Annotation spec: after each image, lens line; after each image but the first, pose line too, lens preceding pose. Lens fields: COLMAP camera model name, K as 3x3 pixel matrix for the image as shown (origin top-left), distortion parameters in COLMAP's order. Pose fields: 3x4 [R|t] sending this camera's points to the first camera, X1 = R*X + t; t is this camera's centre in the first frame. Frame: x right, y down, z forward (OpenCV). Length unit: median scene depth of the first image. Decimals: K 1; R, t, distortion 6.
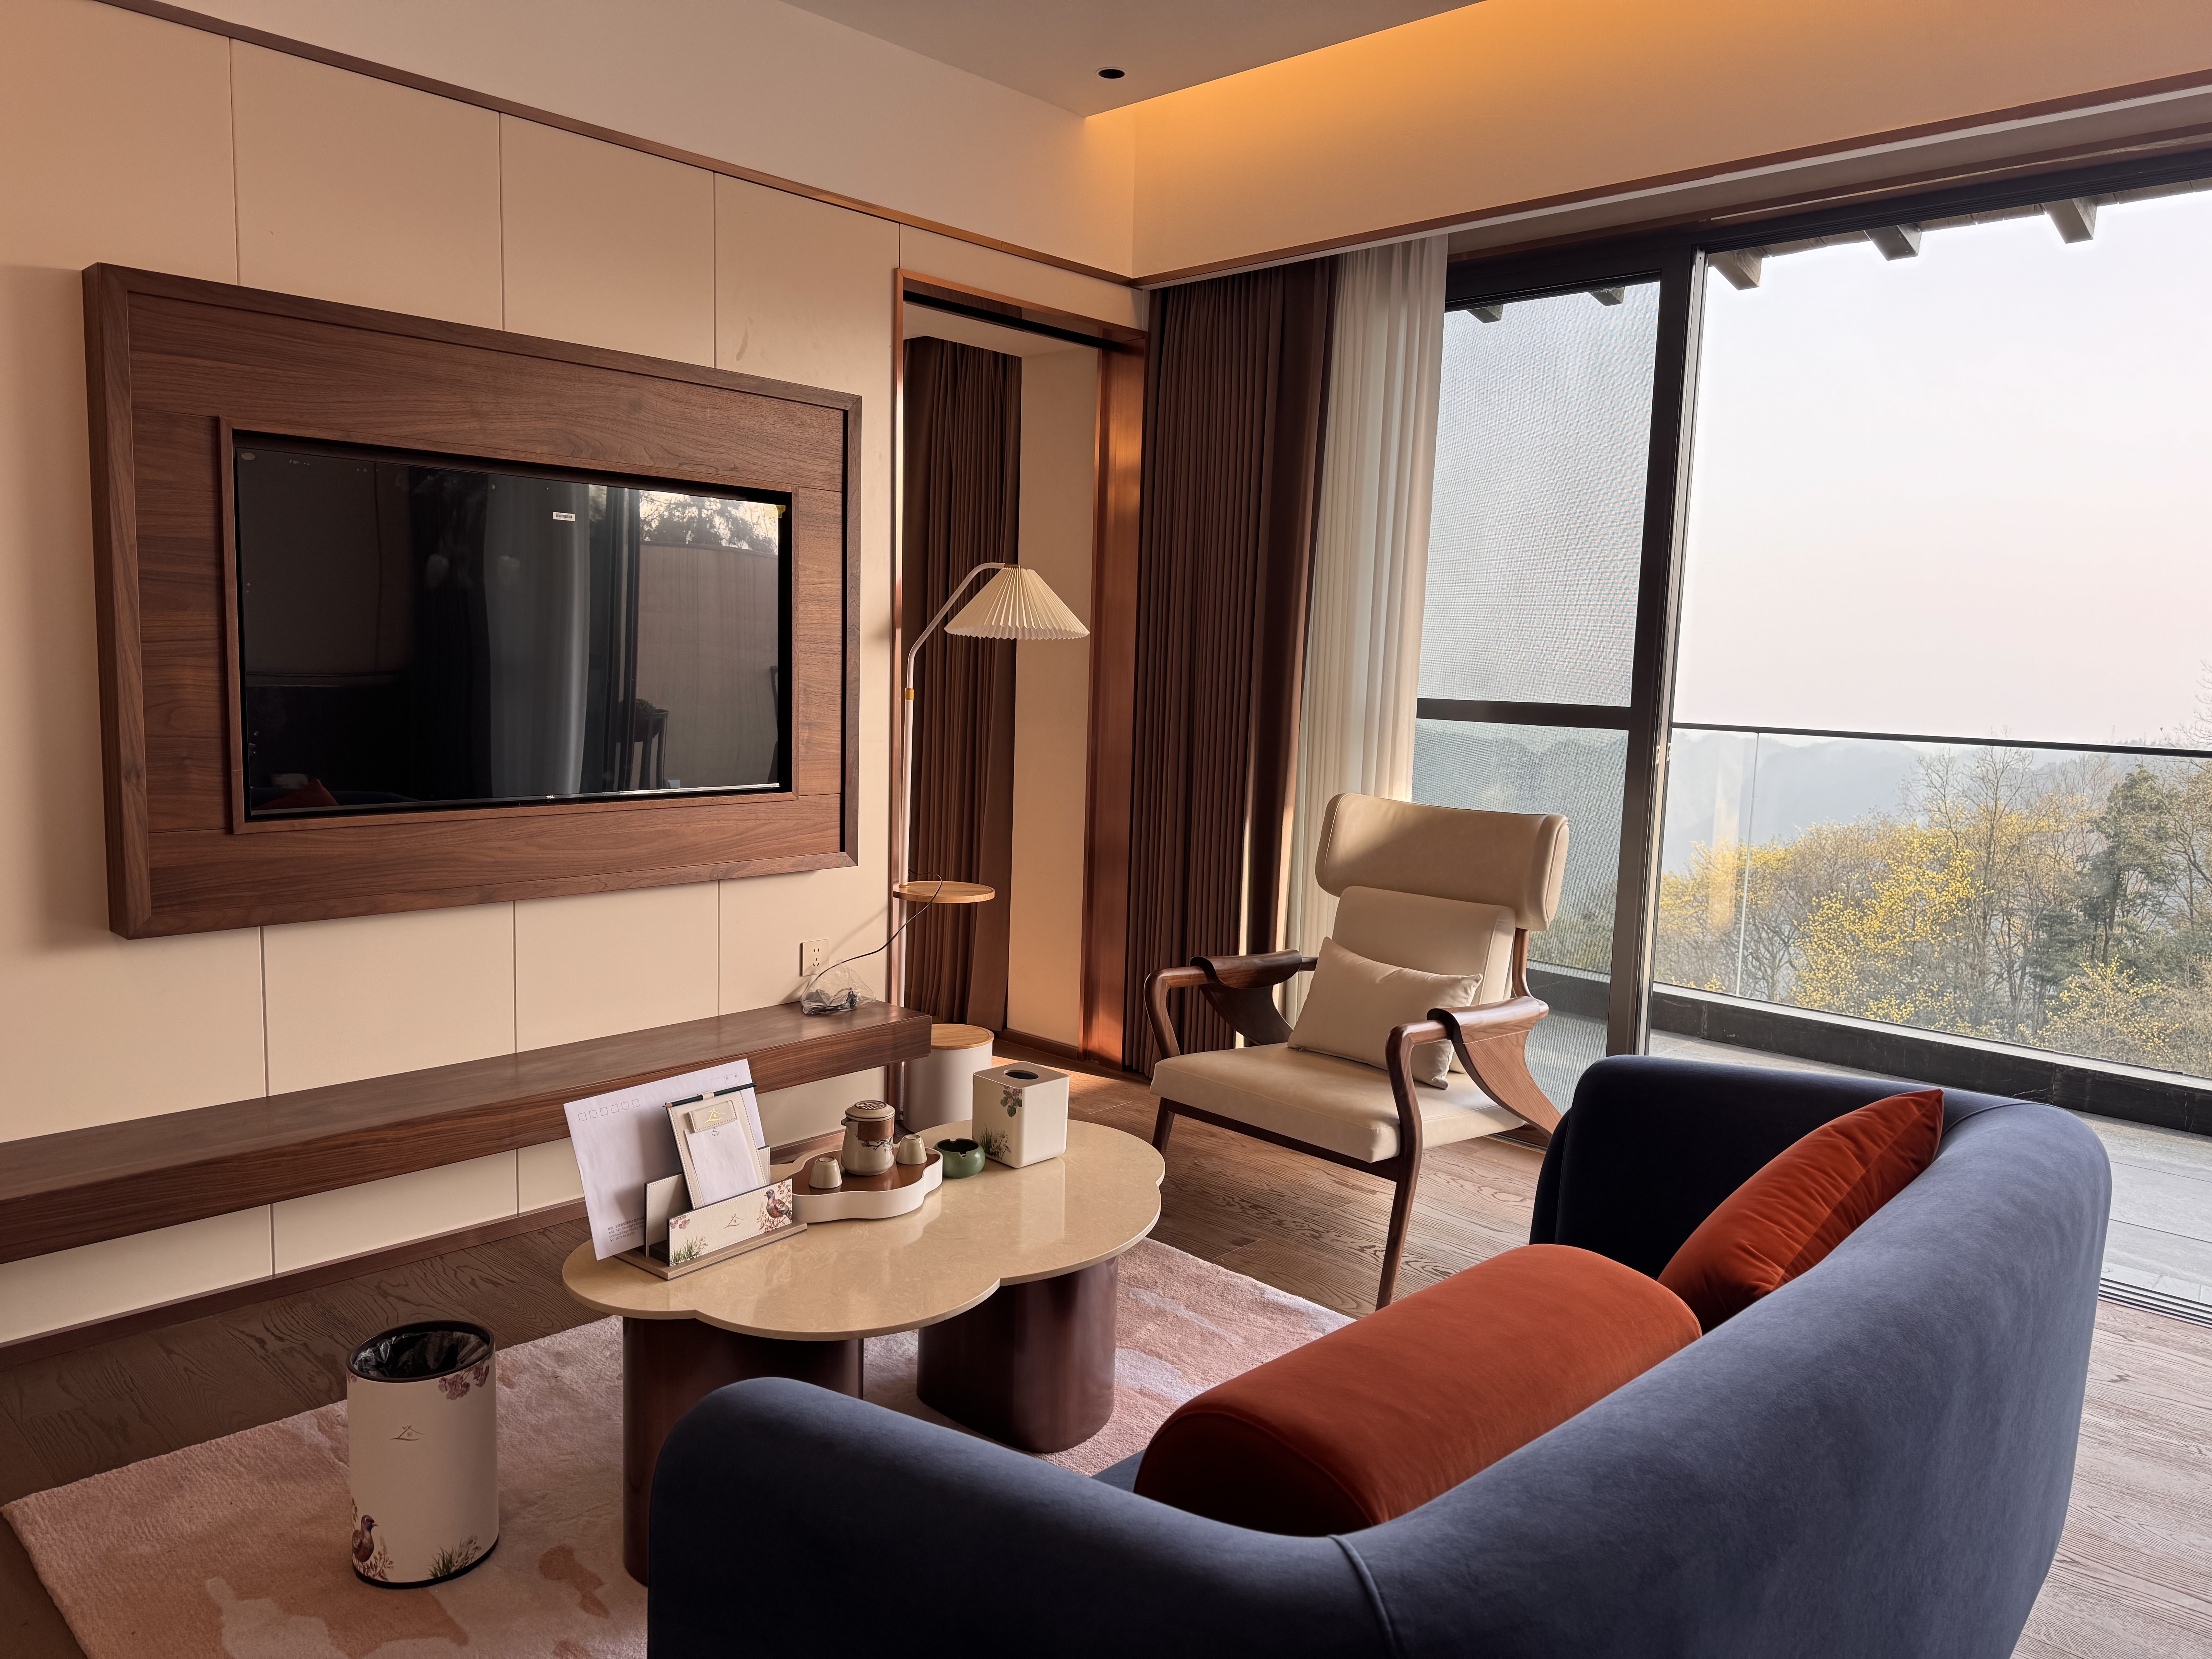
lens RADIAL K [[1559.3, 0, 1104.4], [0, 1559.3, 819.0], [0, 0, 1]] dist [0.134596, -0.176359]
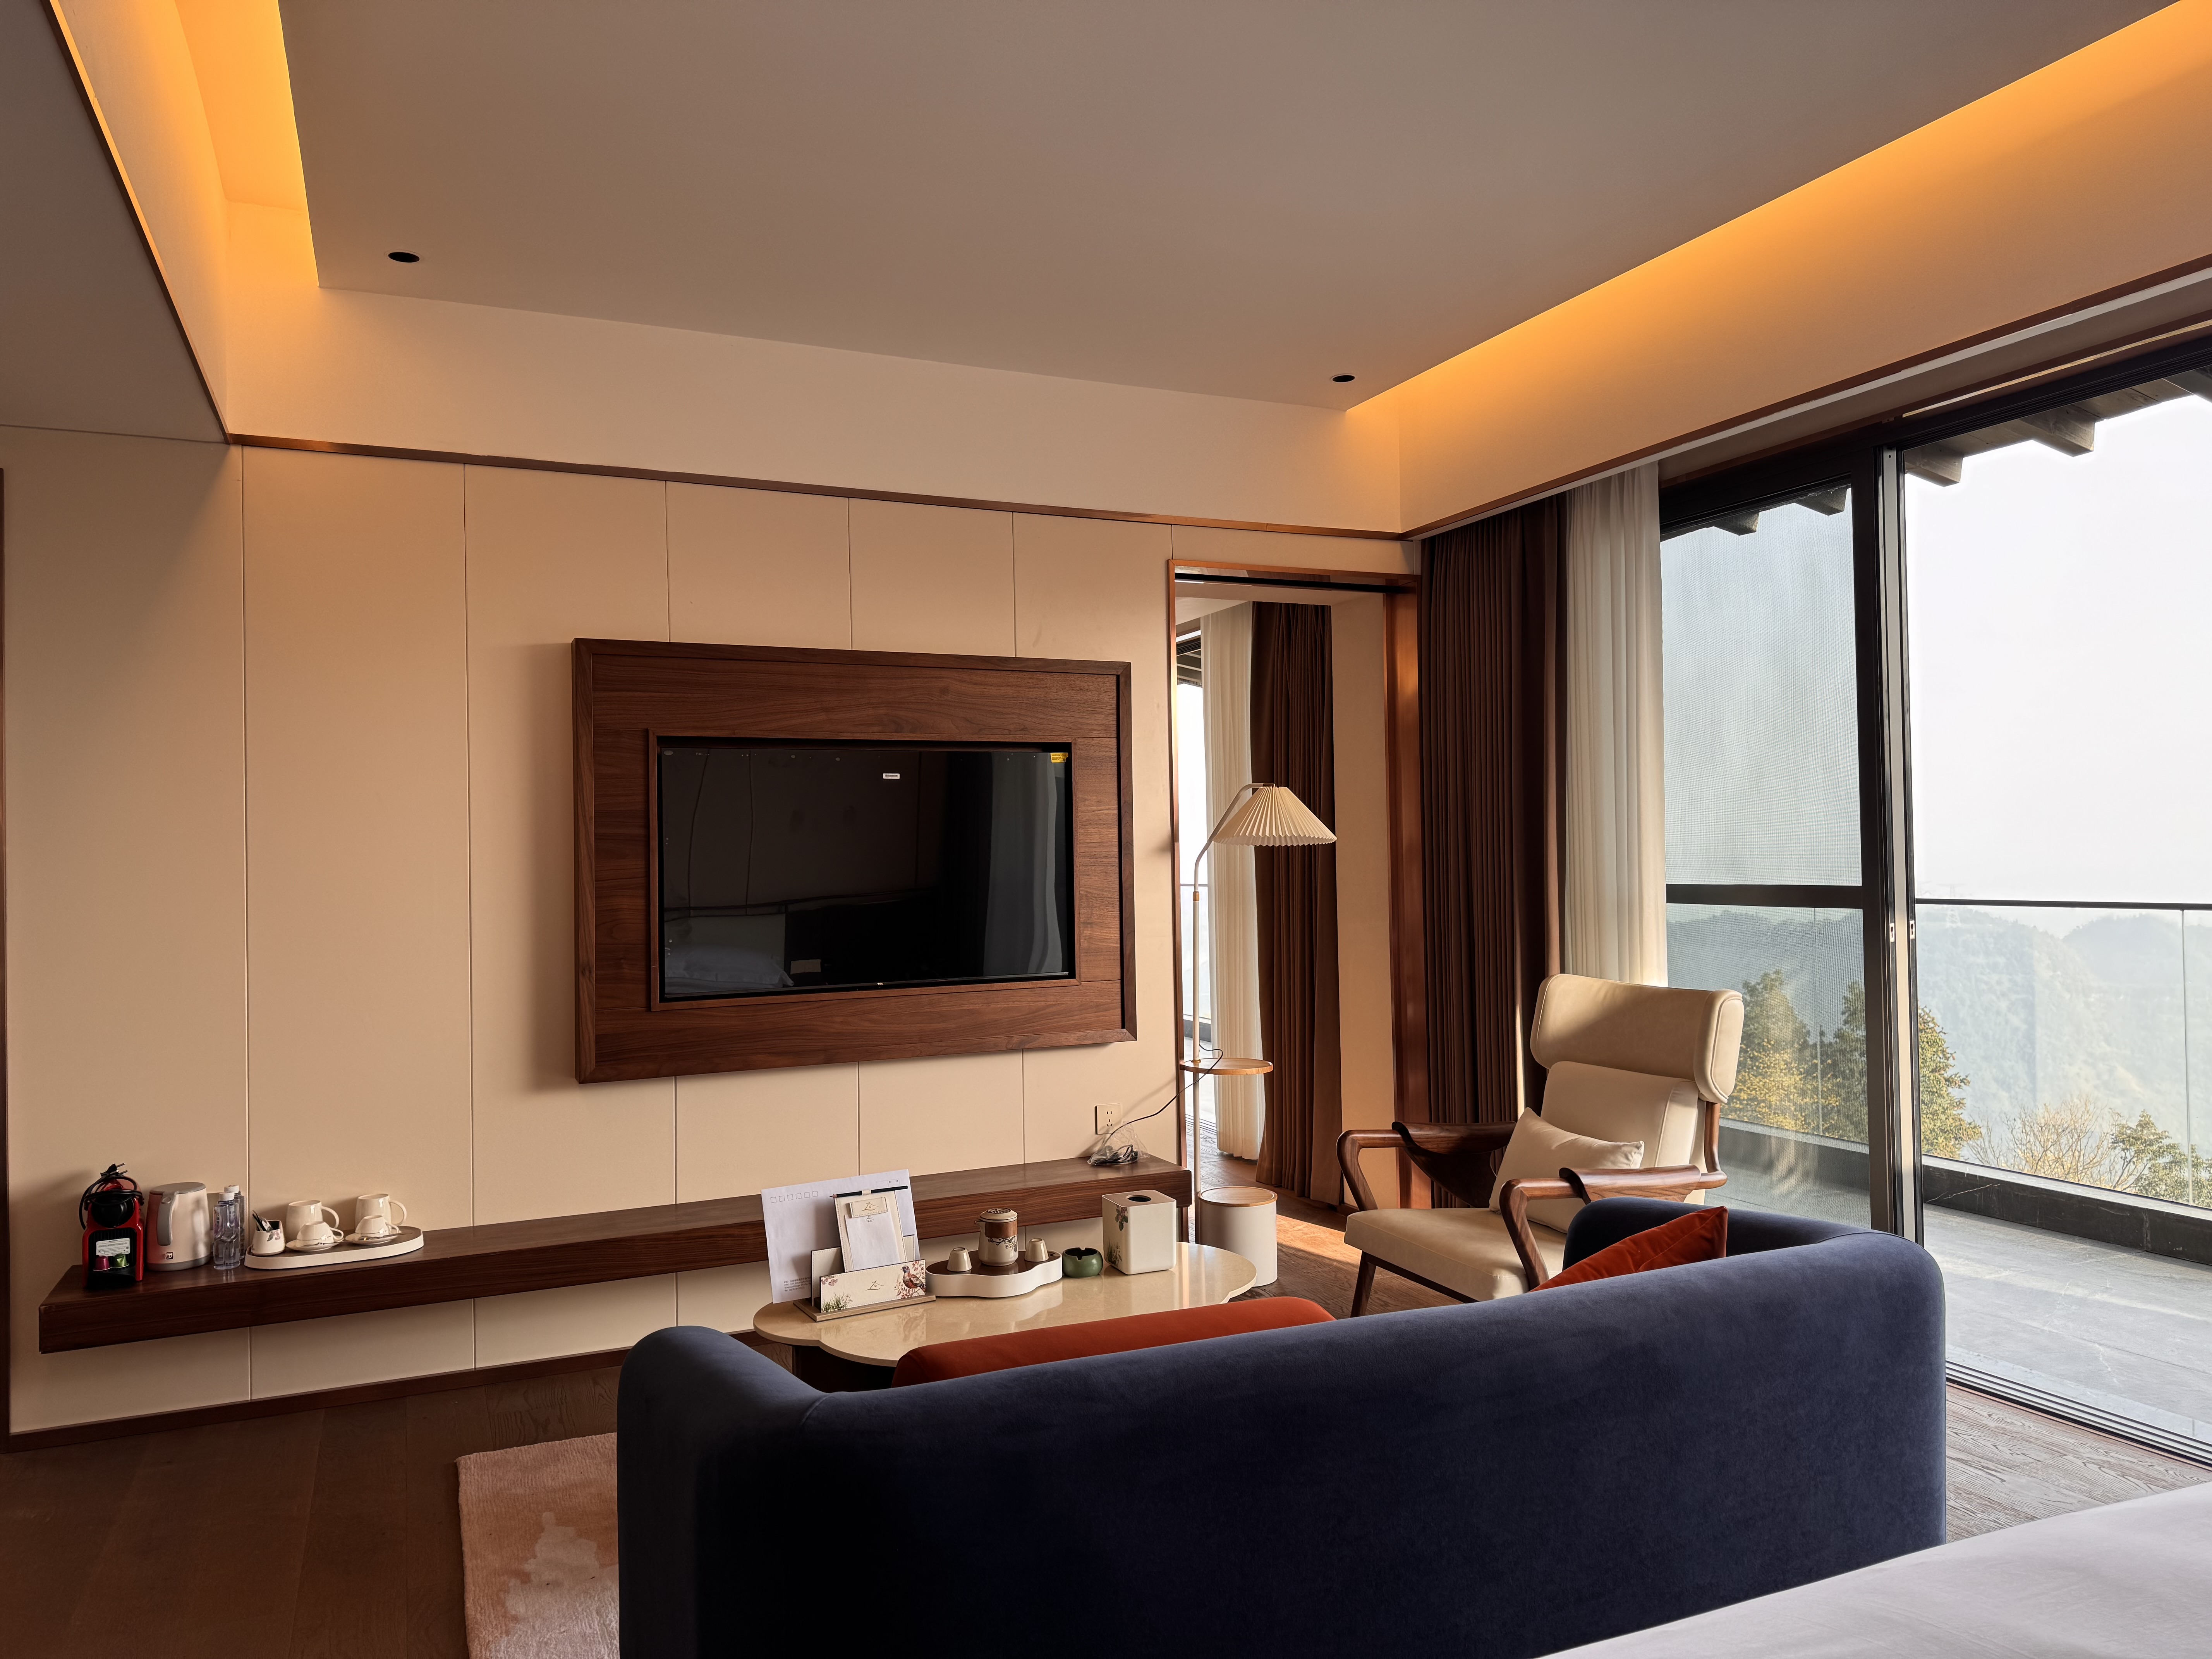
lens RADIAL K [[1559.3, 0, 1104.4], [0, 1559.3, 819.0], [0, 0, 1]] dist [0.134596, -0.176359]
pose [[0.923585, -0.053907, -0.379585, 0.315978], [0.002582, 0.990918, -0.134442, 0.025194], [0.383385, 0.123188, 0.915336, -0.143138]]
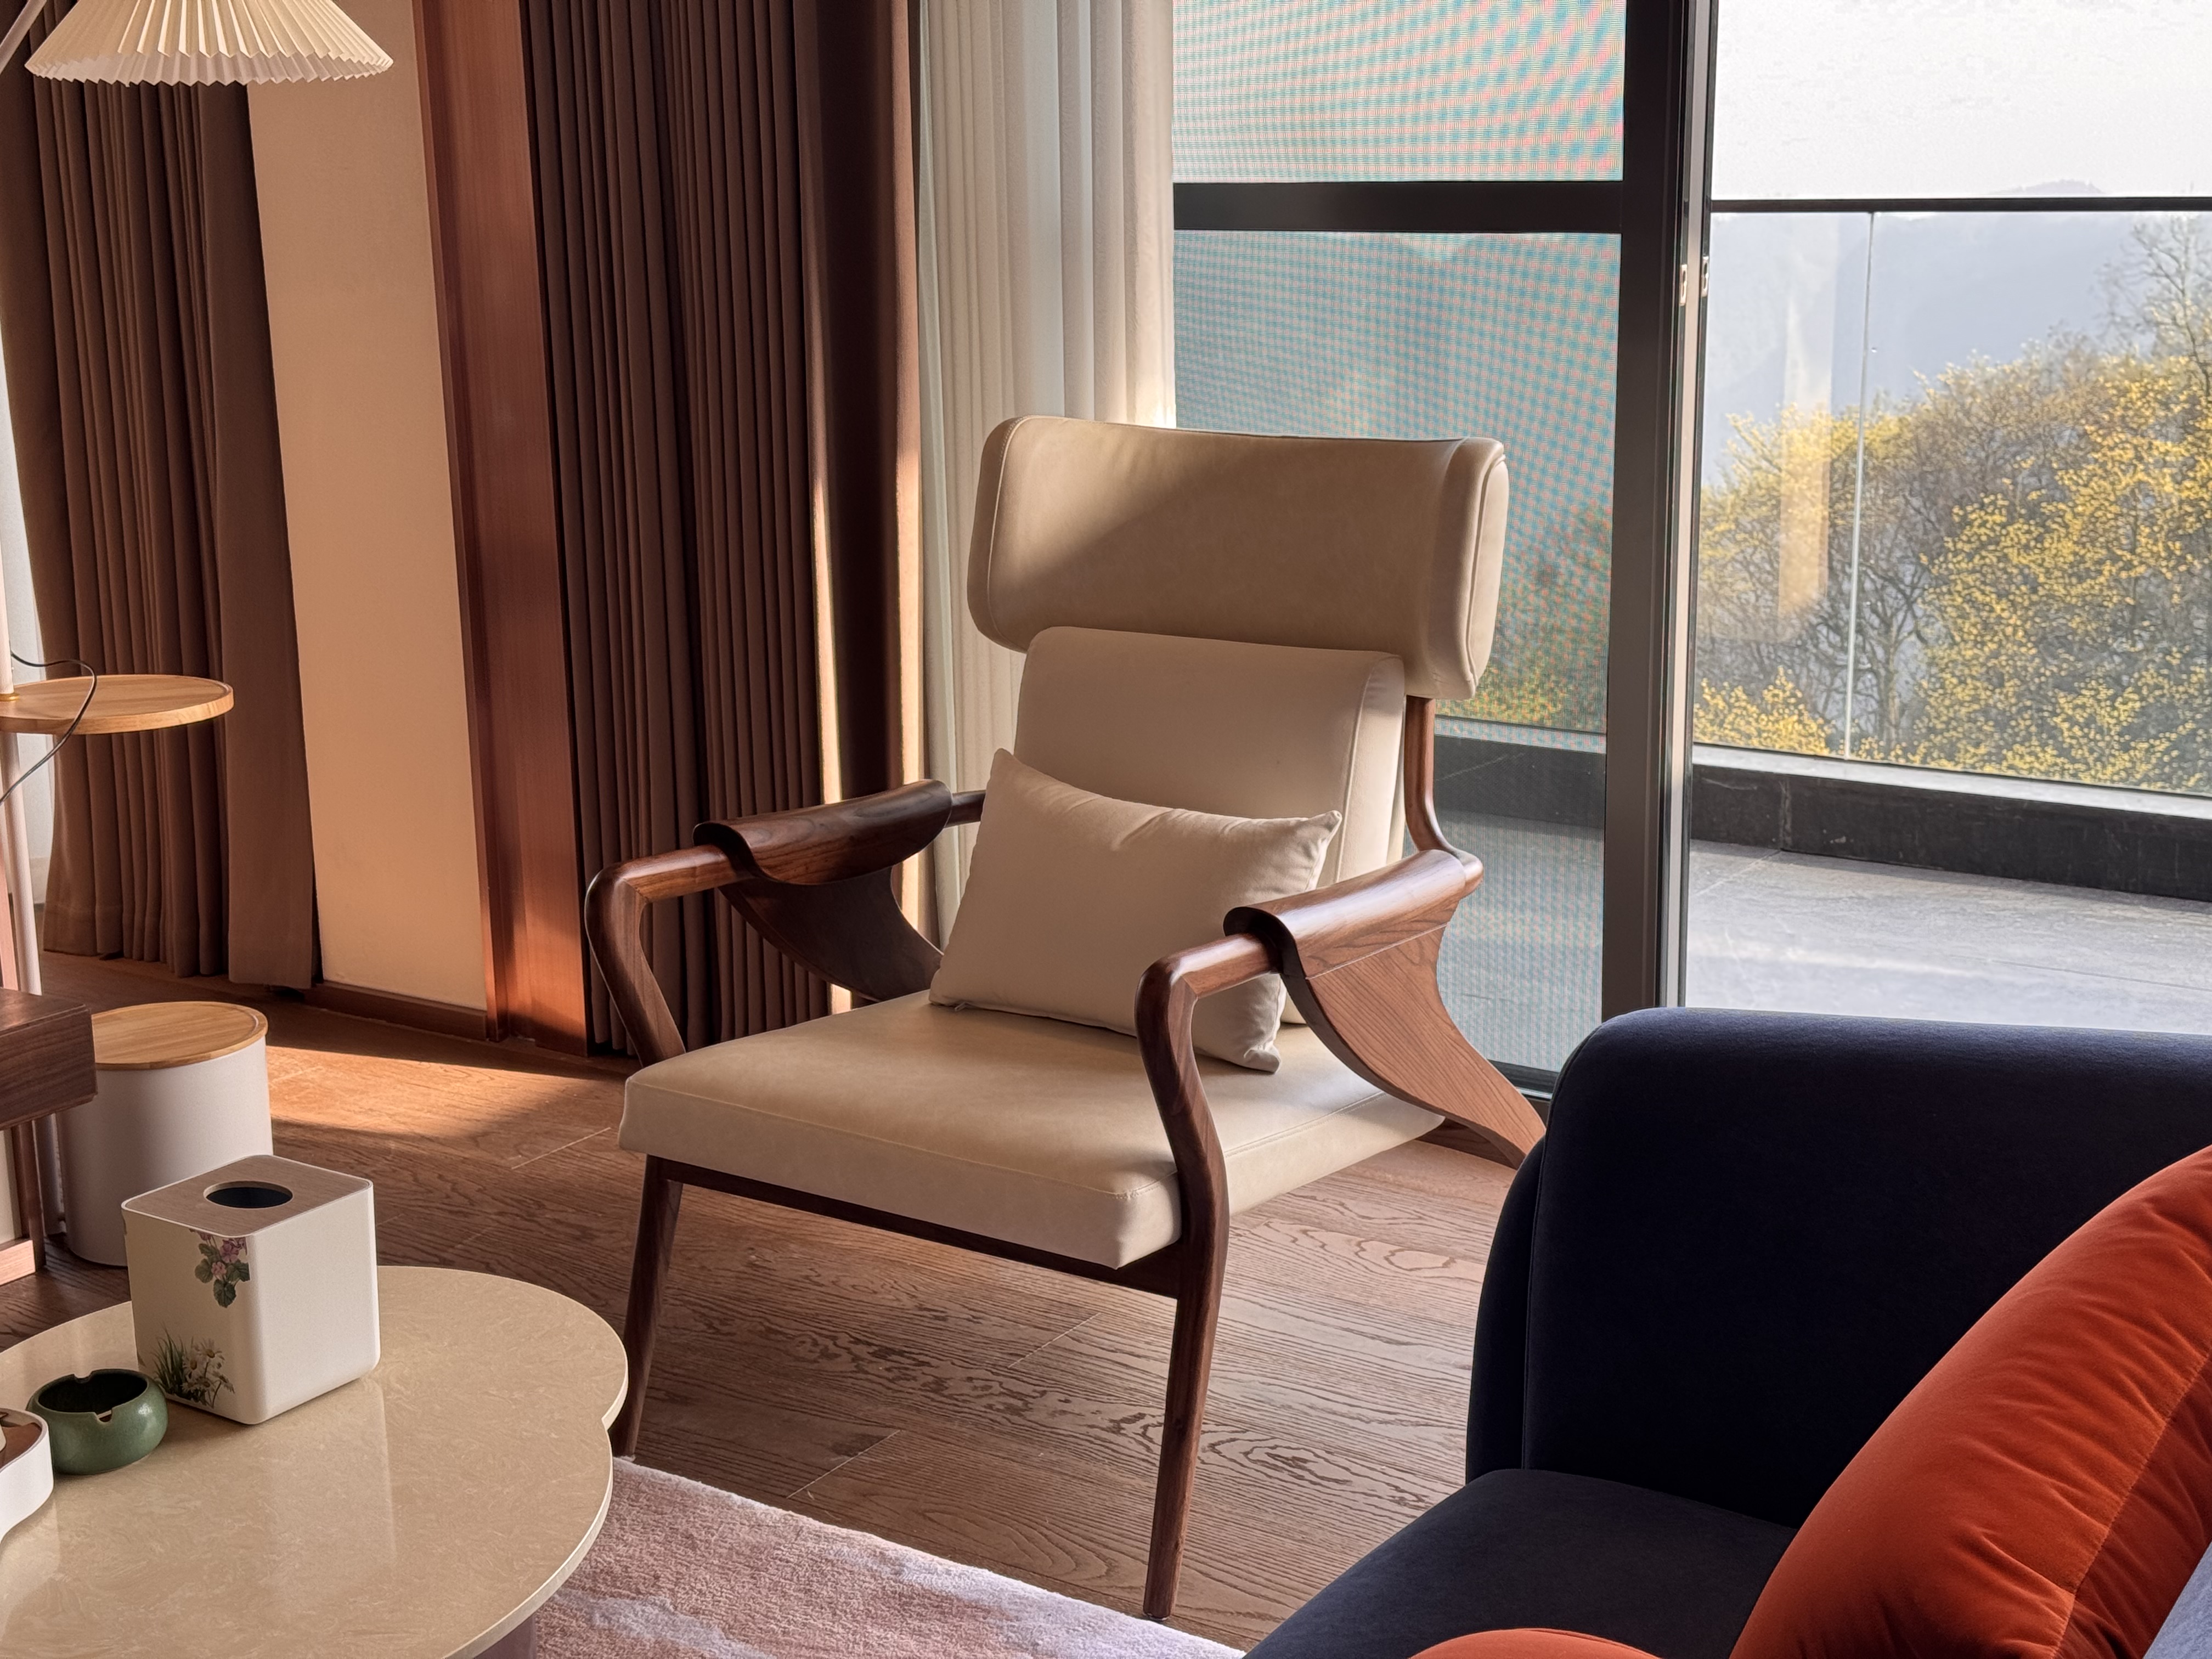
lens RADIAL K [[3082.1, 0, 1113.9], [0, 3082.1, 830.9], [0, 0, 1]] dist [0.139450, 0.053616]
pose [[0.984456, -0.087276, 0.152414, 0.040398], [0.067103, 0.988865, 0.132829, -0.017263], [-0.162310, -0.120537, 0.979350, 0.140651]]
